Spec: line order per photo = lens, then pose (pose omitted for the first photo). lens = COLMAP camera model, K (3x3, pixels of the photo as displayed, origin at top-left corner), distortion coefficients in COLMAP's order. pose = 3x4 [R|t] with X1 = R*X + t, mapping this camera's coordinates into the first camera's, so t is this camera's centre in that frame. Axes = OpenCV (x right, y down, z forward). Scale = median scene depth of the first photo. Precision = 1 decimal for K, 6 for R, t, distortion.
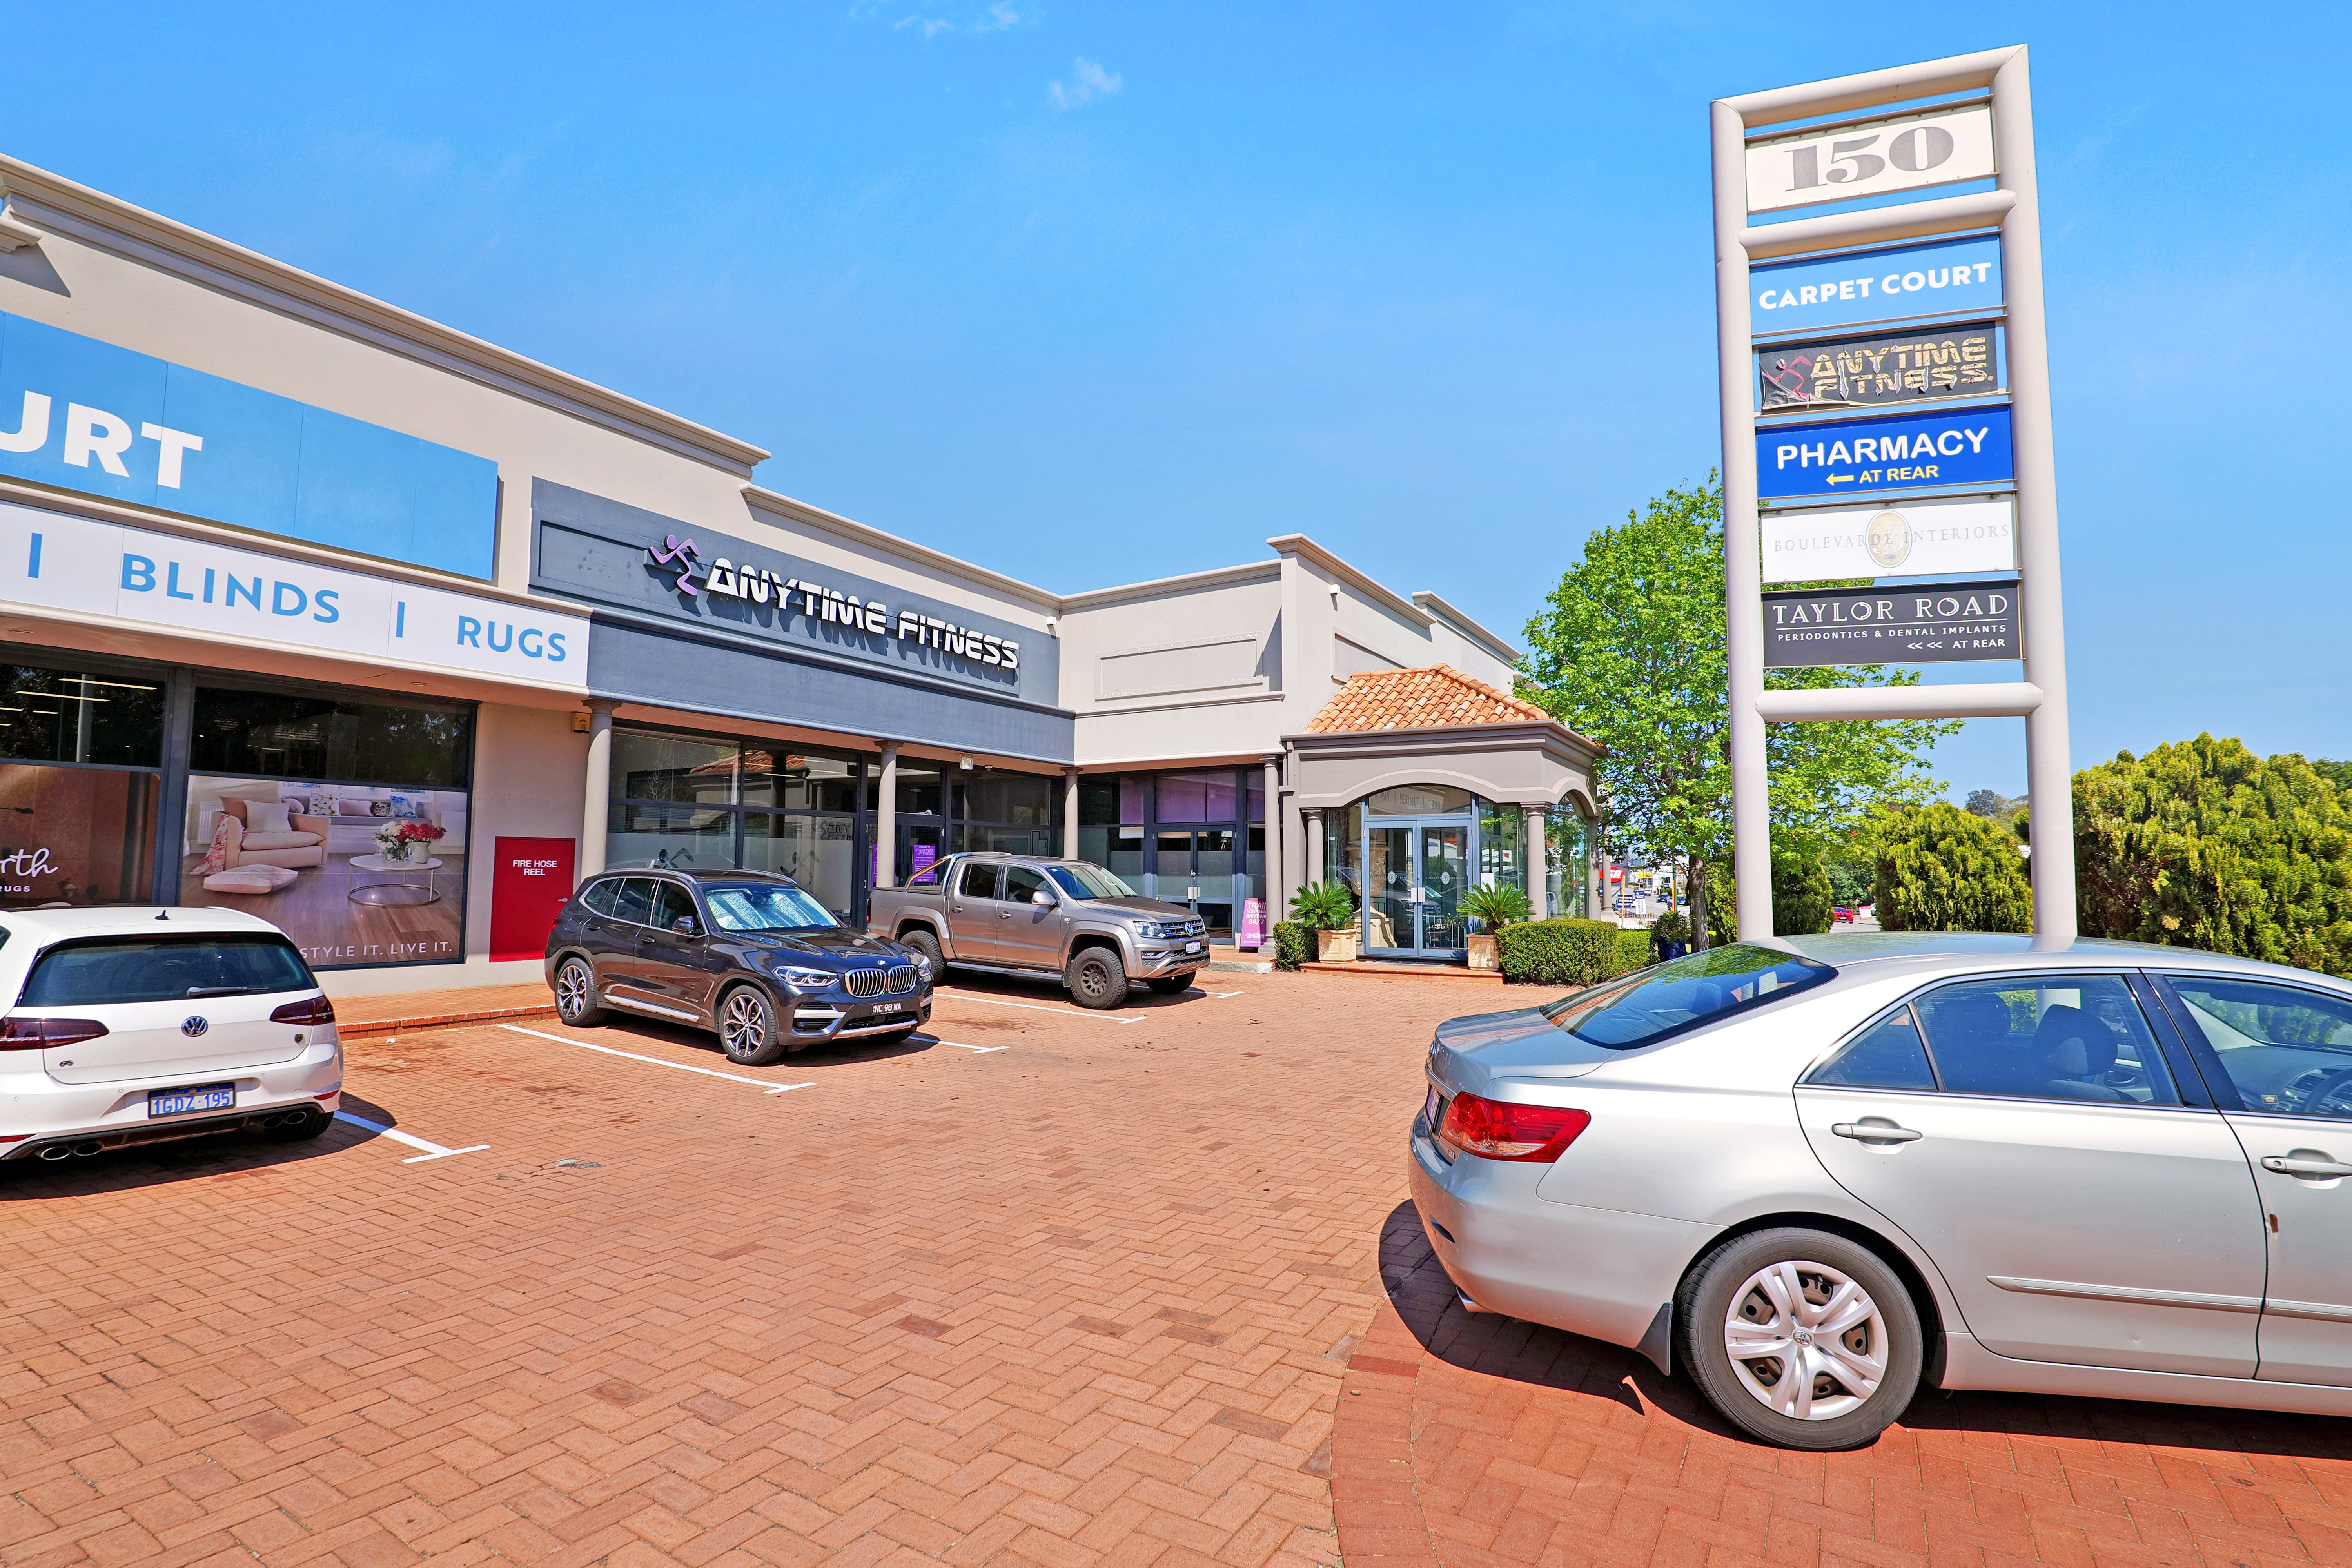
lens RADIAL K [[1103.4, 0, 1175.1], [0, 1103.4, 795.5], [0, 0, 1]] dist [-0.029197, 0.018037]
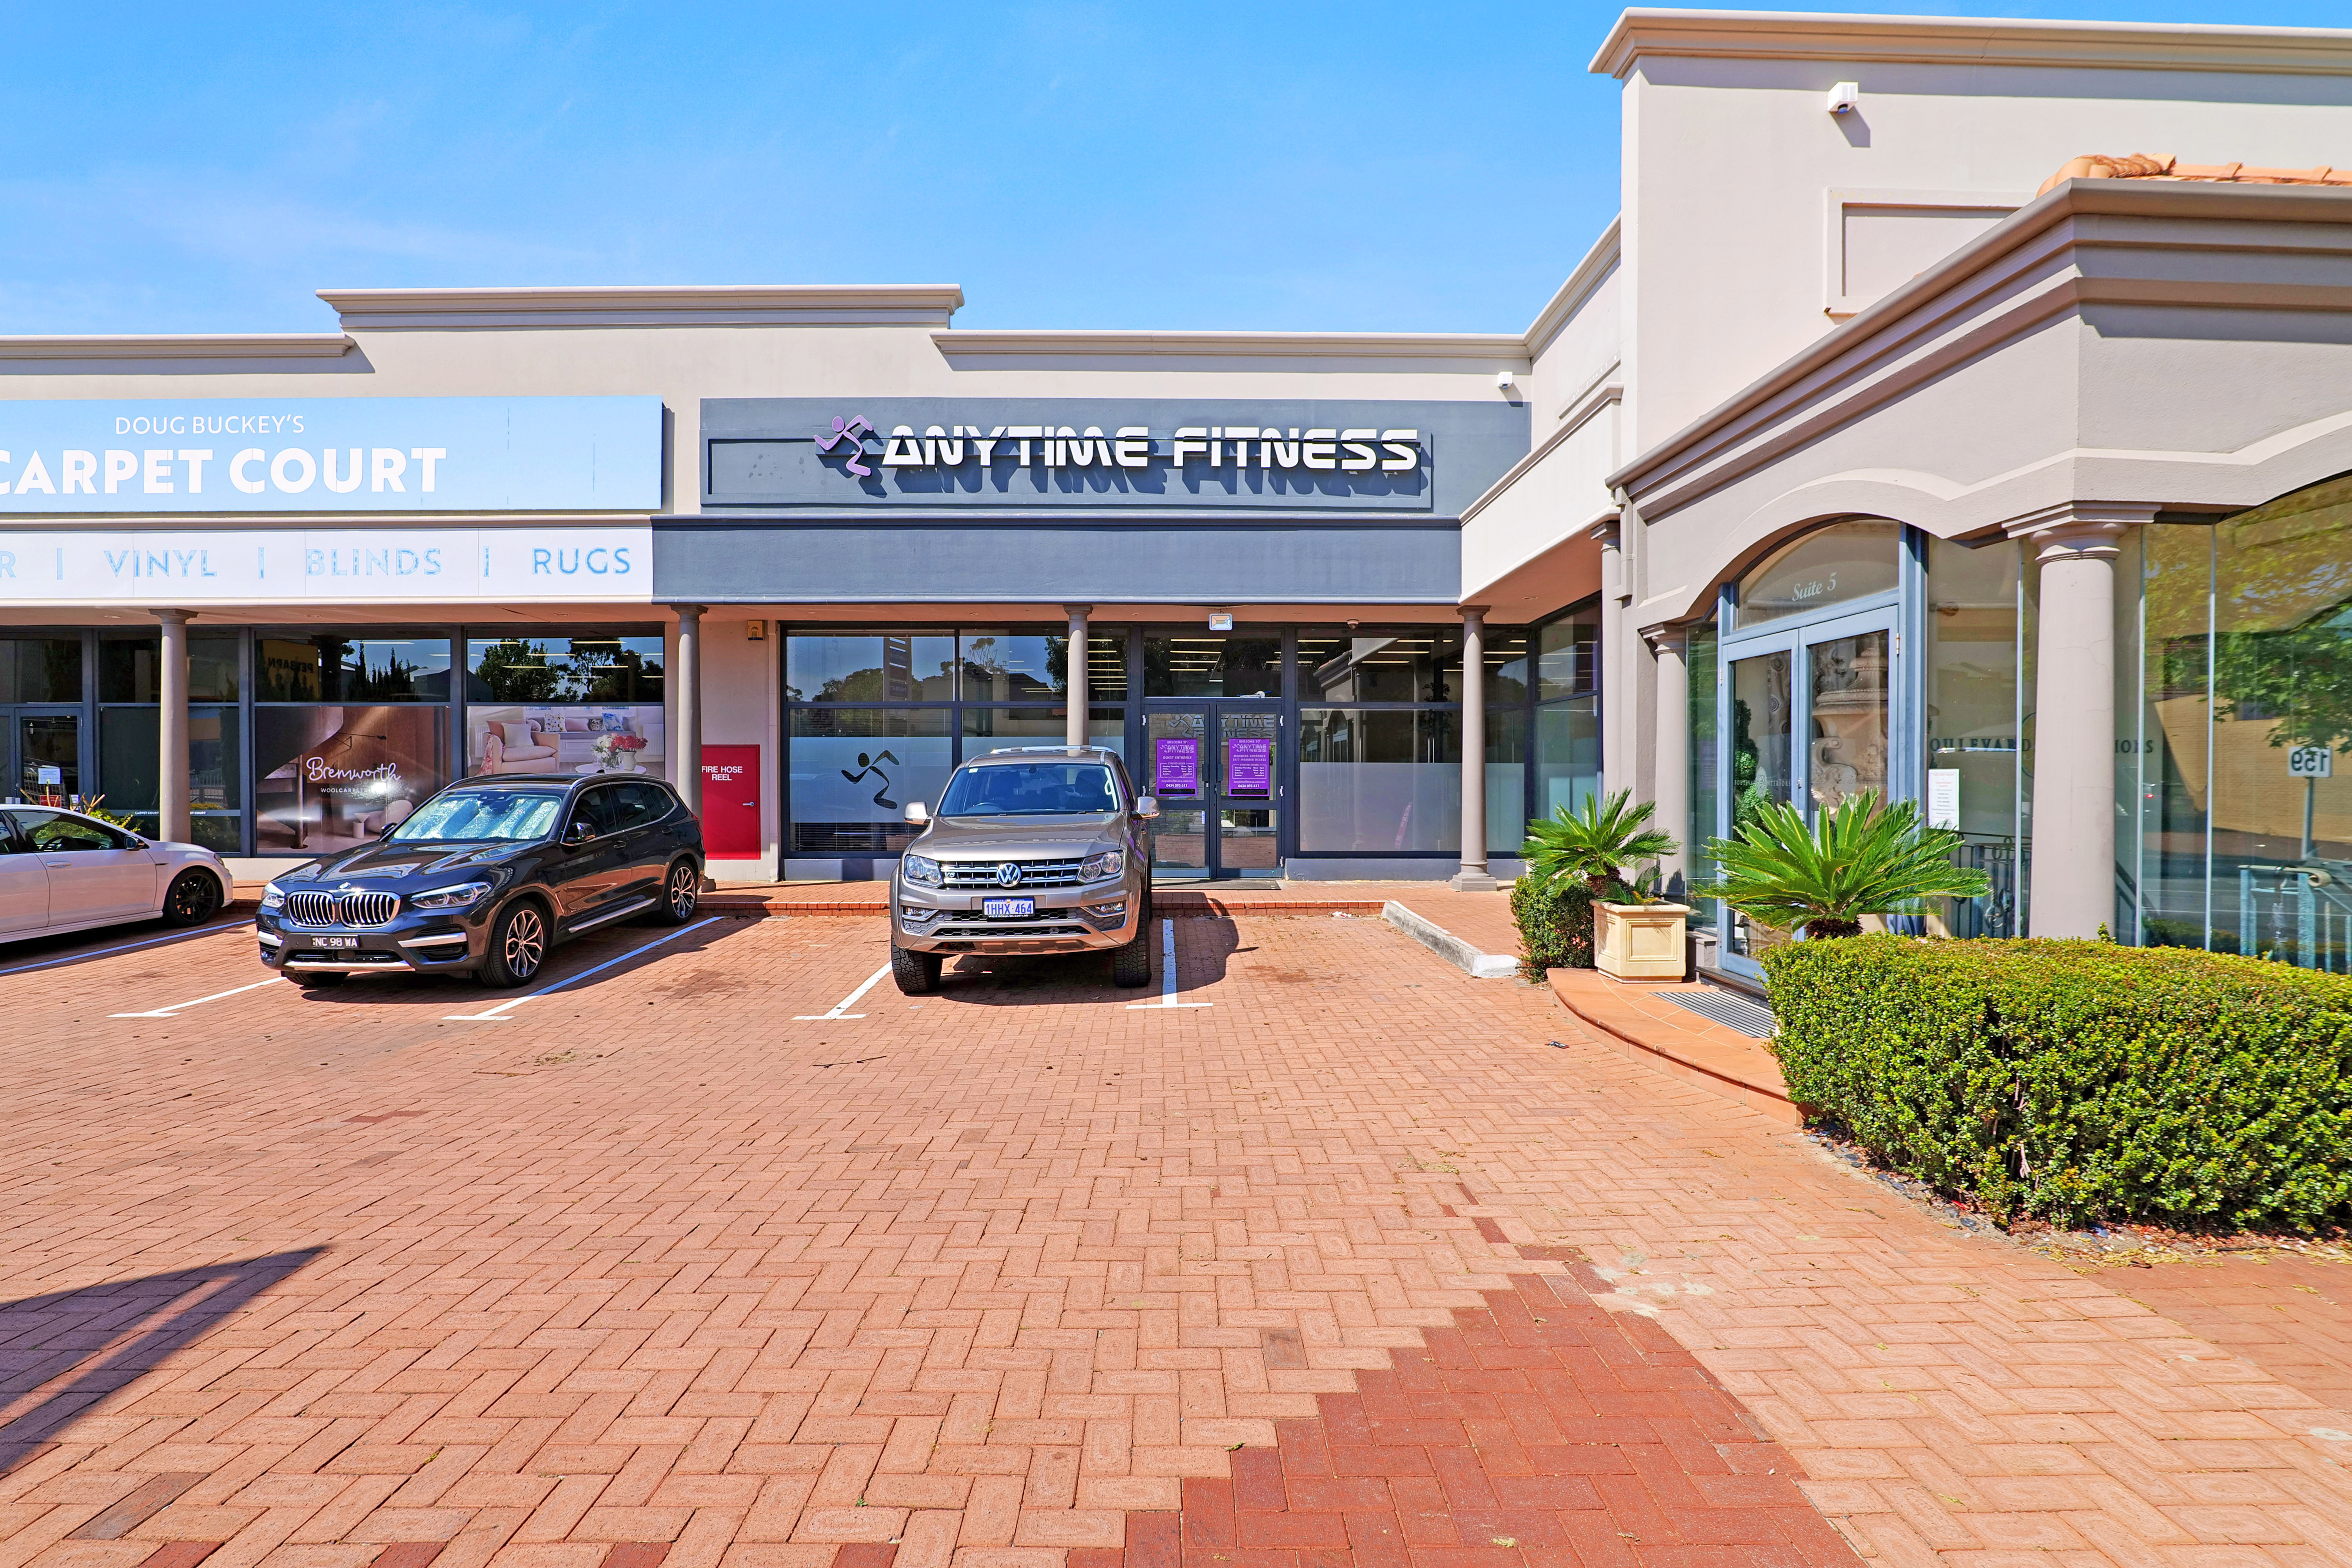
lens RADIAL K [[1103.4, 0, 1175.1], [0, 1103.4, 795.5], [0, 0, 1]] dist [-0.029197, 0.018037]
pose [[0.525293, 0.009955, -0.850863, 0.435319], [0.063118, 0.996721, 0.050628, 0.048744], [0.848577, -0.080299, 0.522942, 0.647814]]
